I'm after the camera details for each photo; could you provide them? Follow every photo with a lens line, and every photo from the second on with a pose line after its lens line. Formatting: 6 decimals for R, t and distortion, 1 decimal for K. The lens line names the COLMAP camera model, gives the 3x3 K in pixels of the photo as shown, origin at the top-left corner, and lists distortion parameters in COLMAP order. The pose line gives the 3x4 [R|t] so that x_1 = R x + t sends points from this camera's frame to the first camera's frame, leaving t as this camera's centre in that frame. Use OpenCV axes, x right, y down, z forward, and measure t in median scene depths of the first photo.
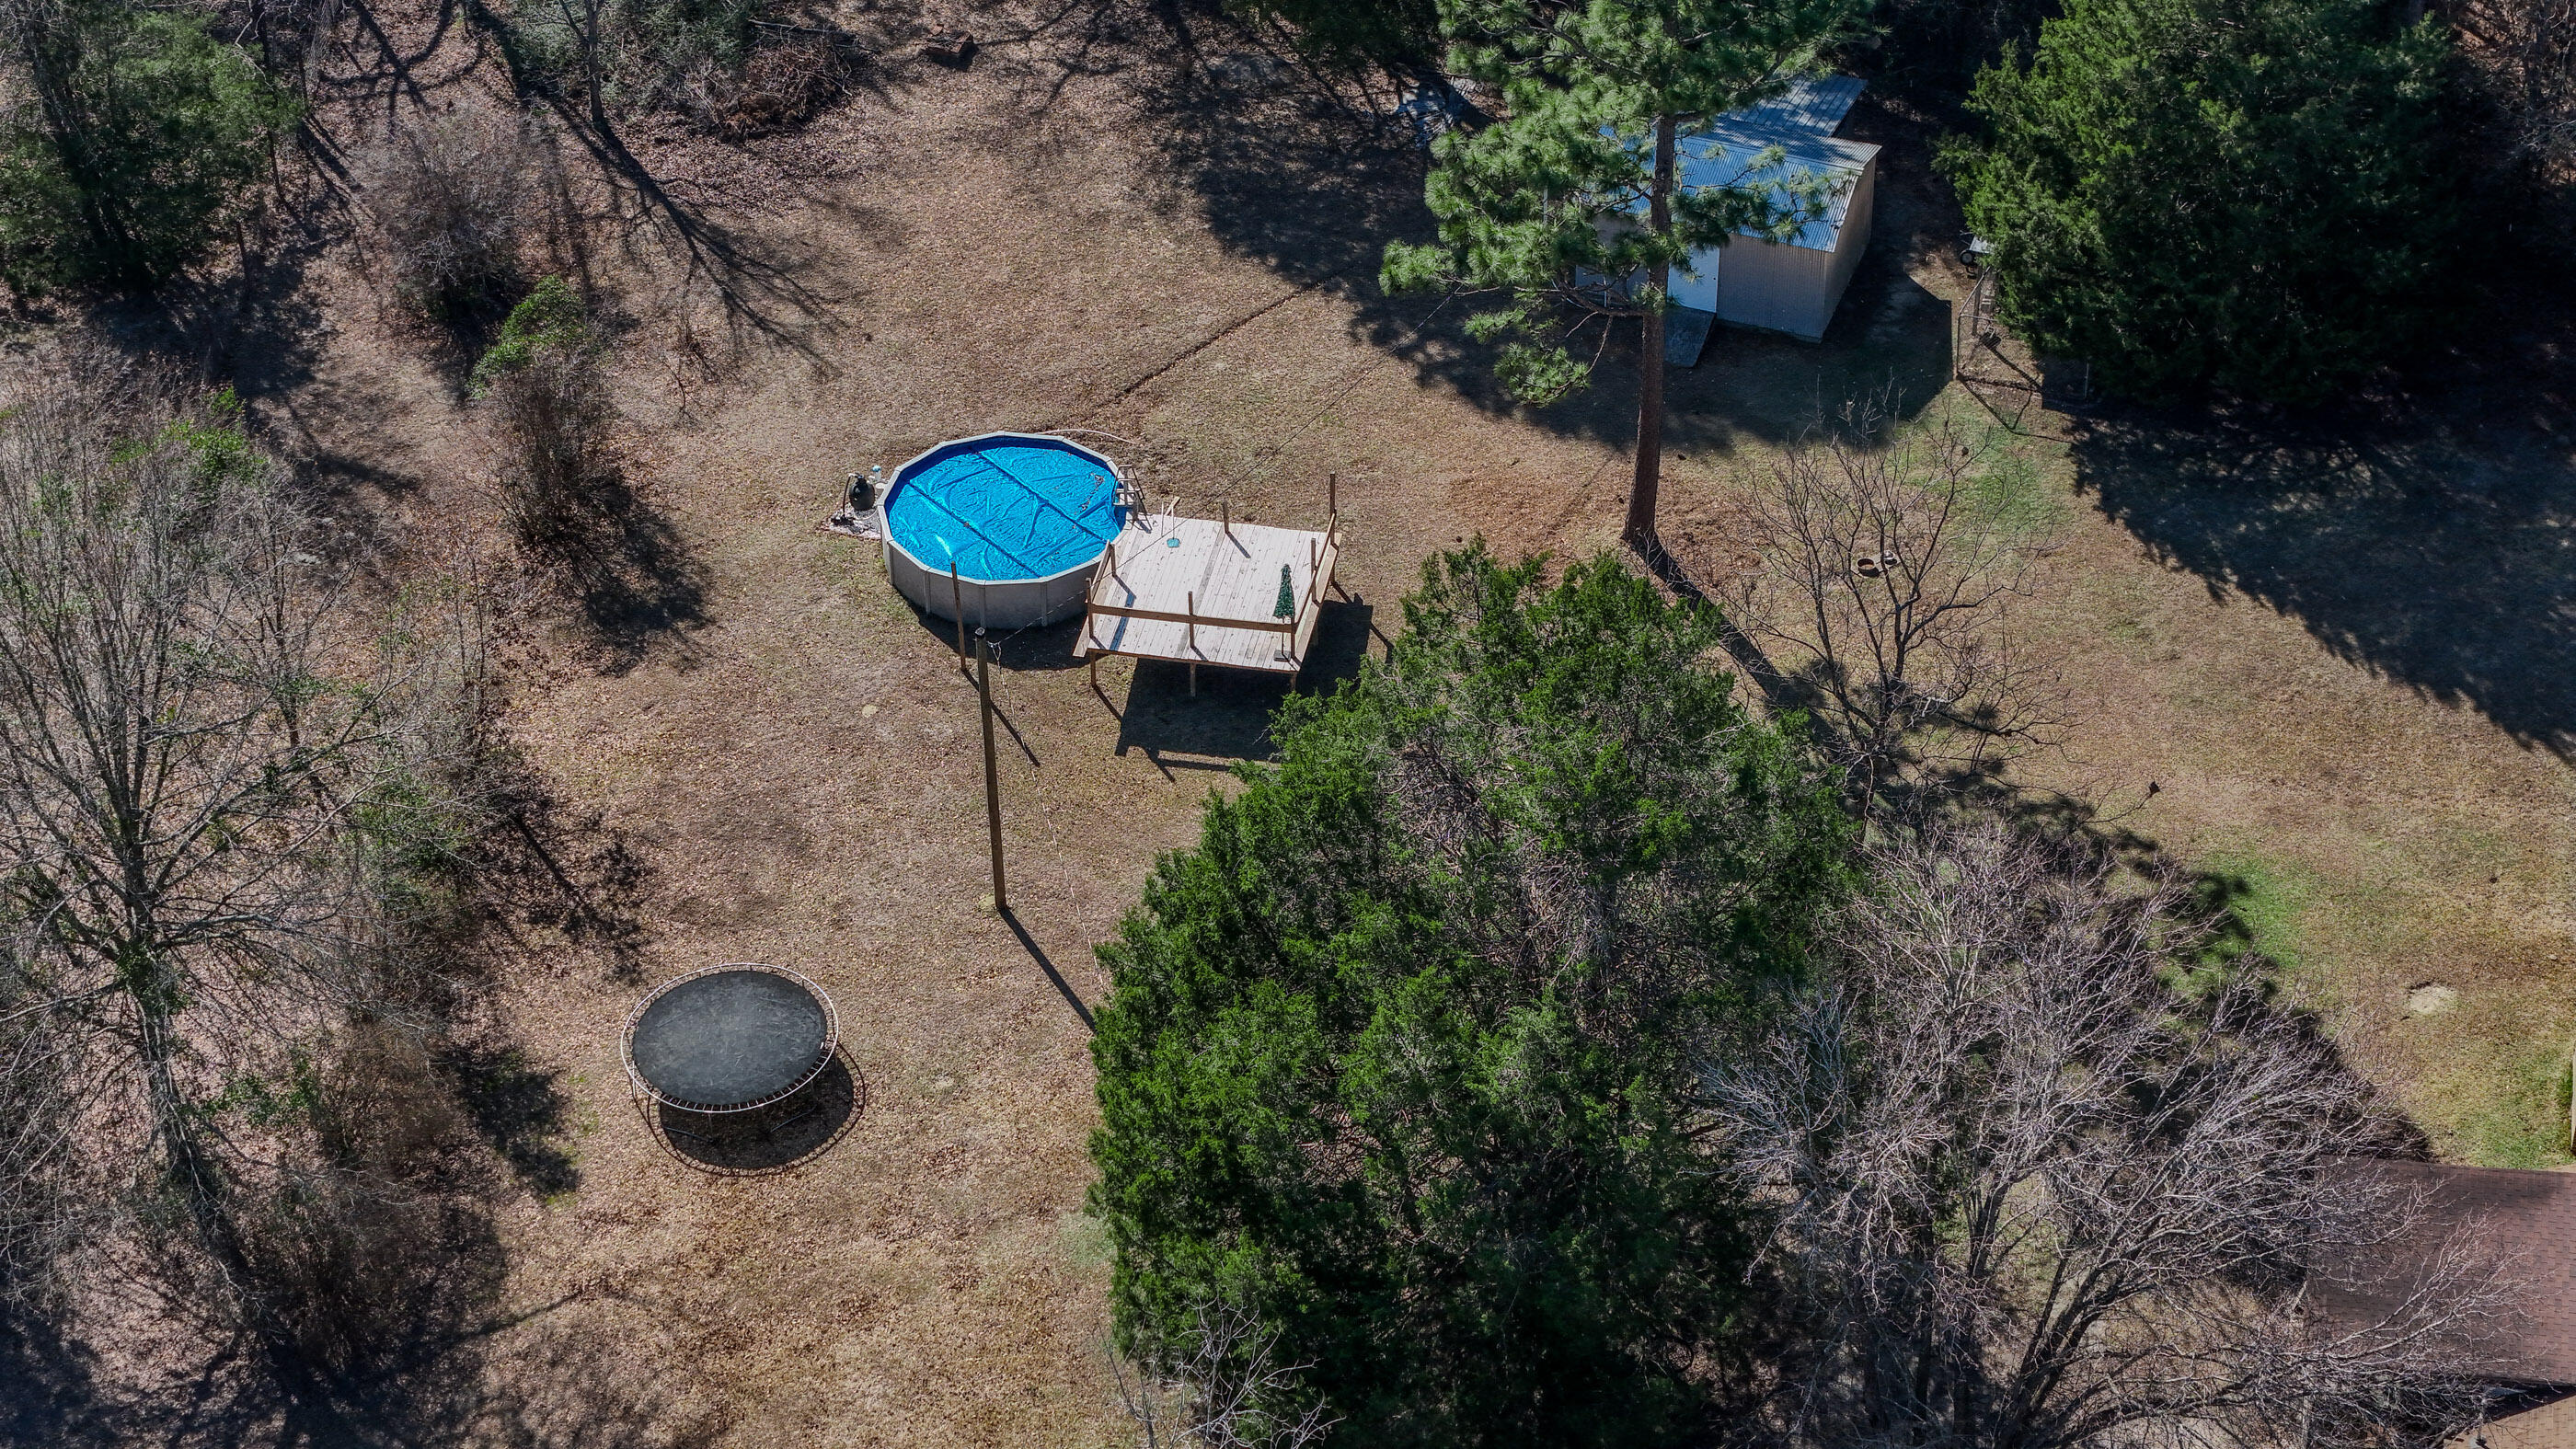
lens RADIAL K [[5313.6, 0, 1287.8], [0, 5313.6, 724.6], [0, 0, 1]] dist [-0.127835, 0.000000]
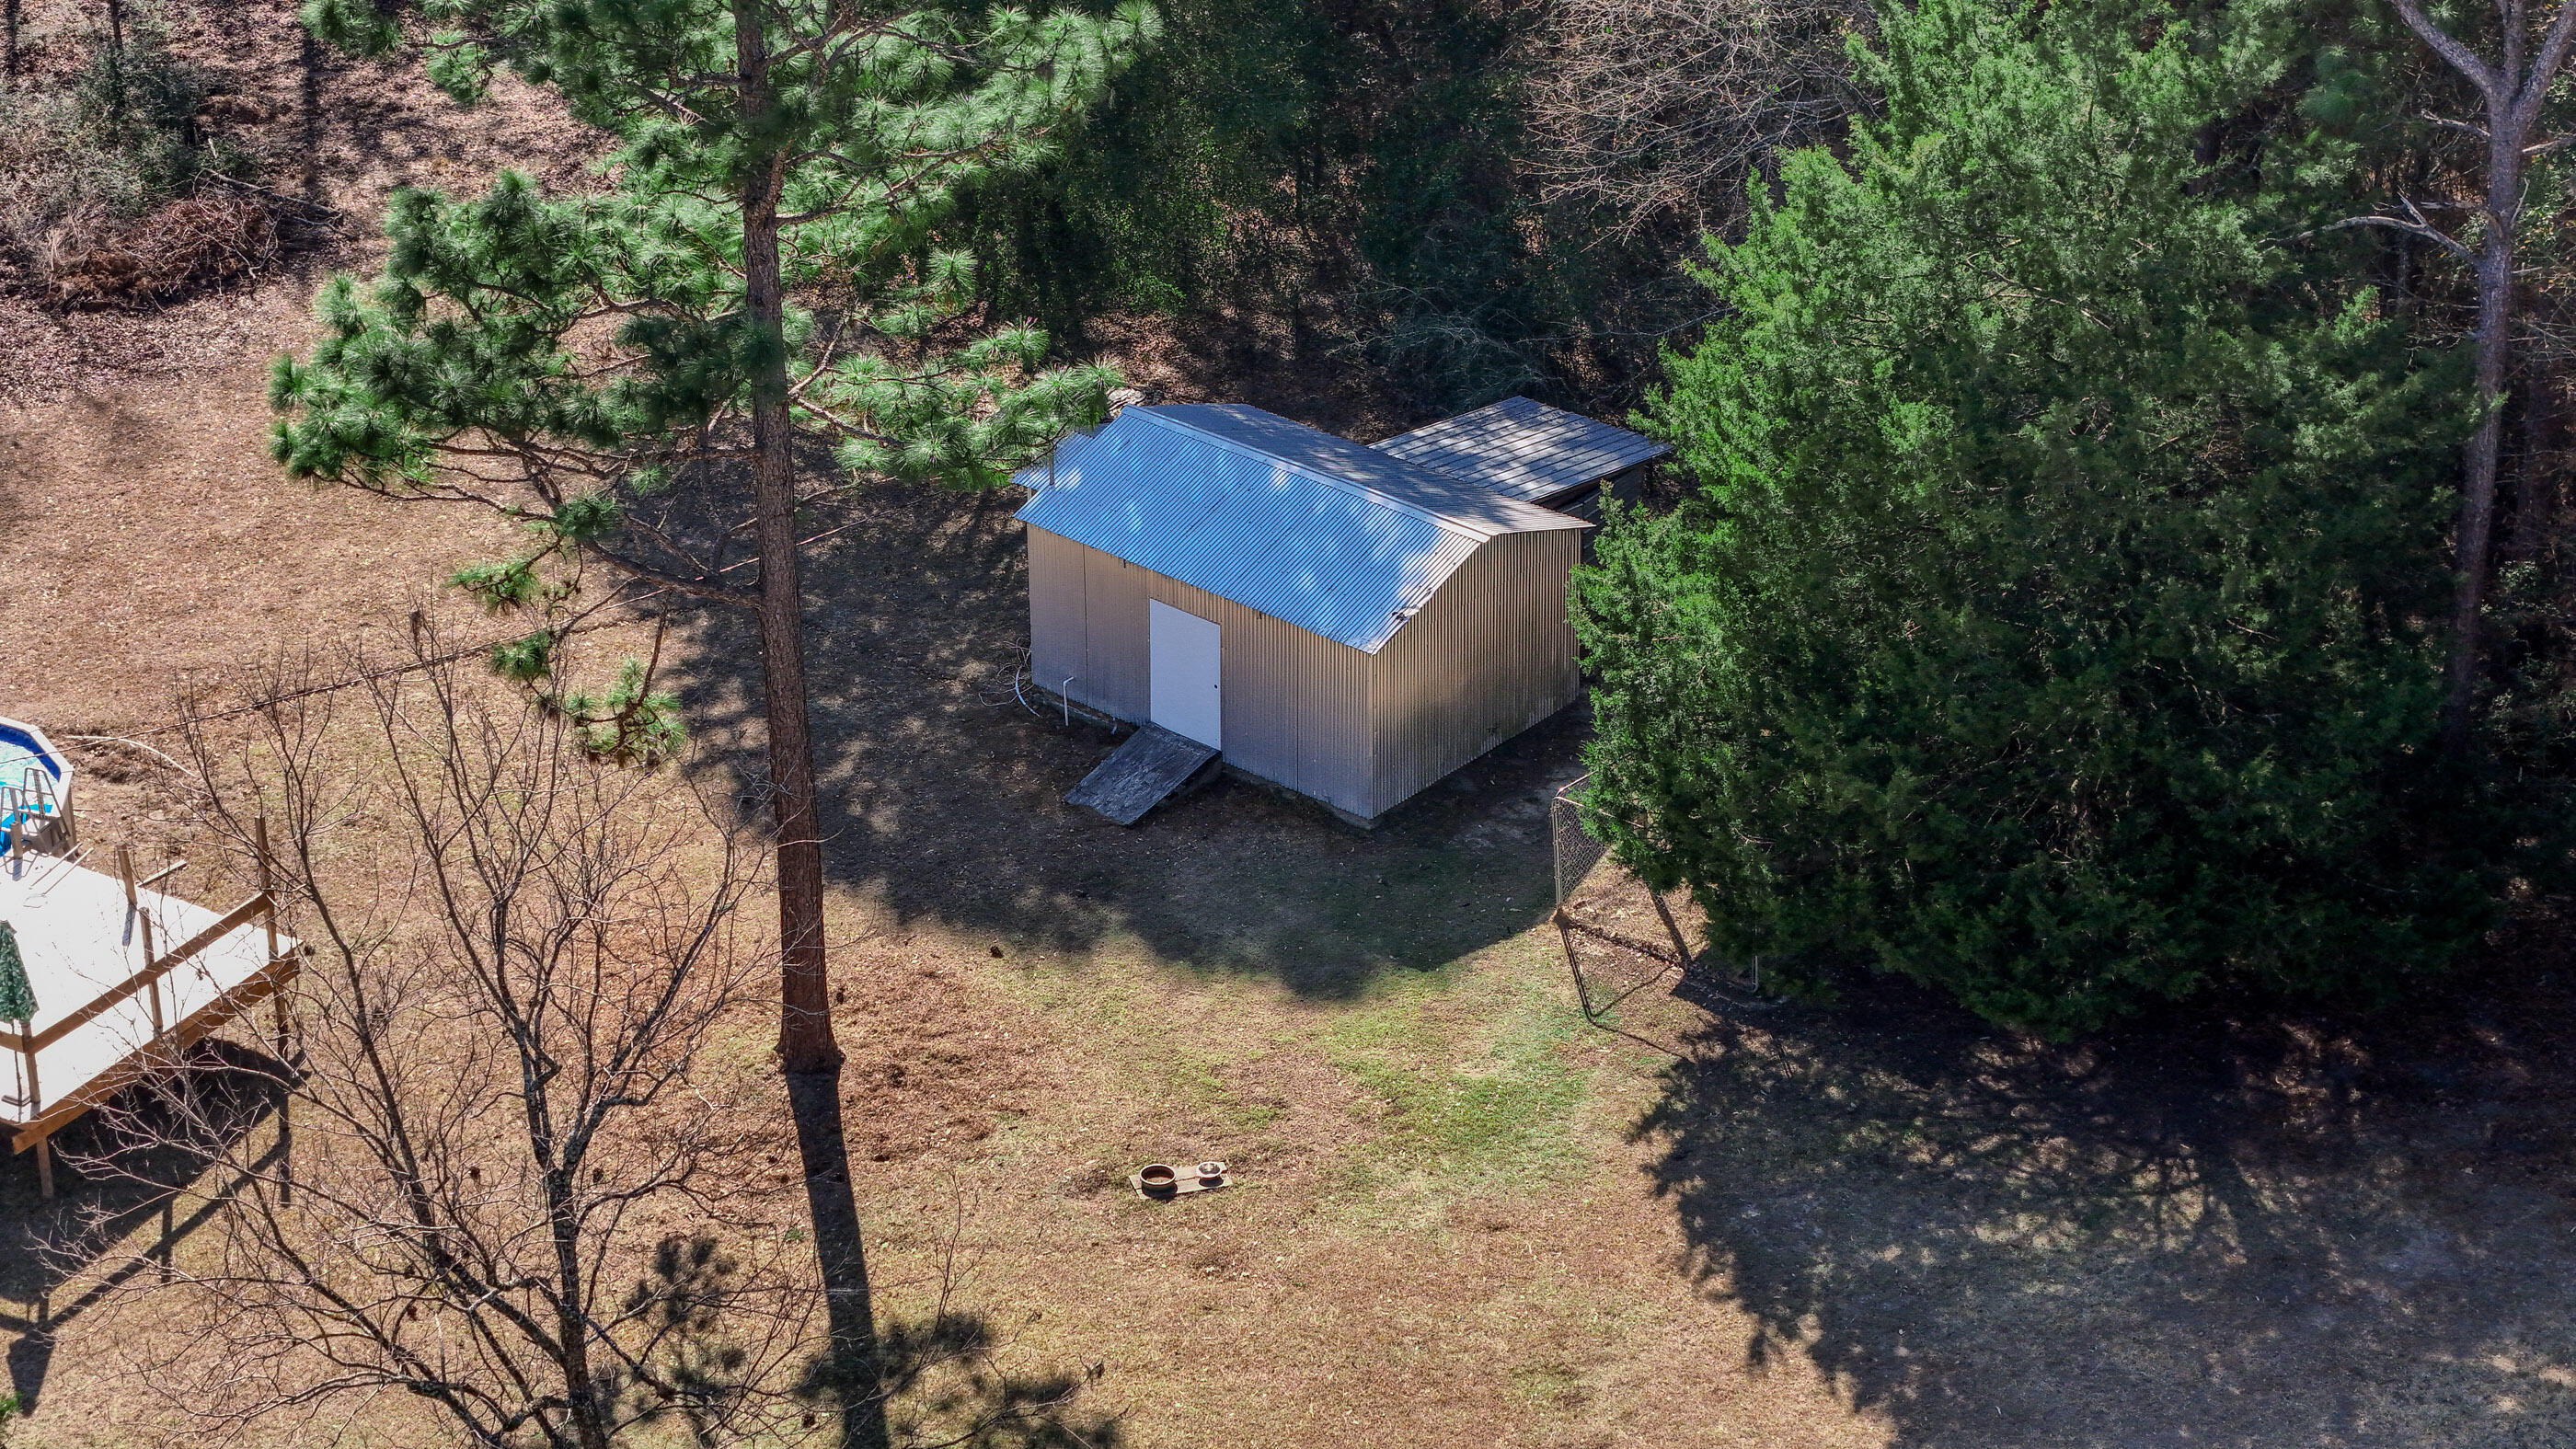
lens RADIAL K [[5313.6, 0, 1288.1], [0, 5313.6, 724.8], [0, 0, 1]] dist [-0.127835, 0.000000]
pose [[0.933942, 0.163967, -0.317595, 0.275540], [-0.219463, 0.964412, -0.147464, 0.001850], [0.282113, 0.207423, 0.936690, 0.484957]]
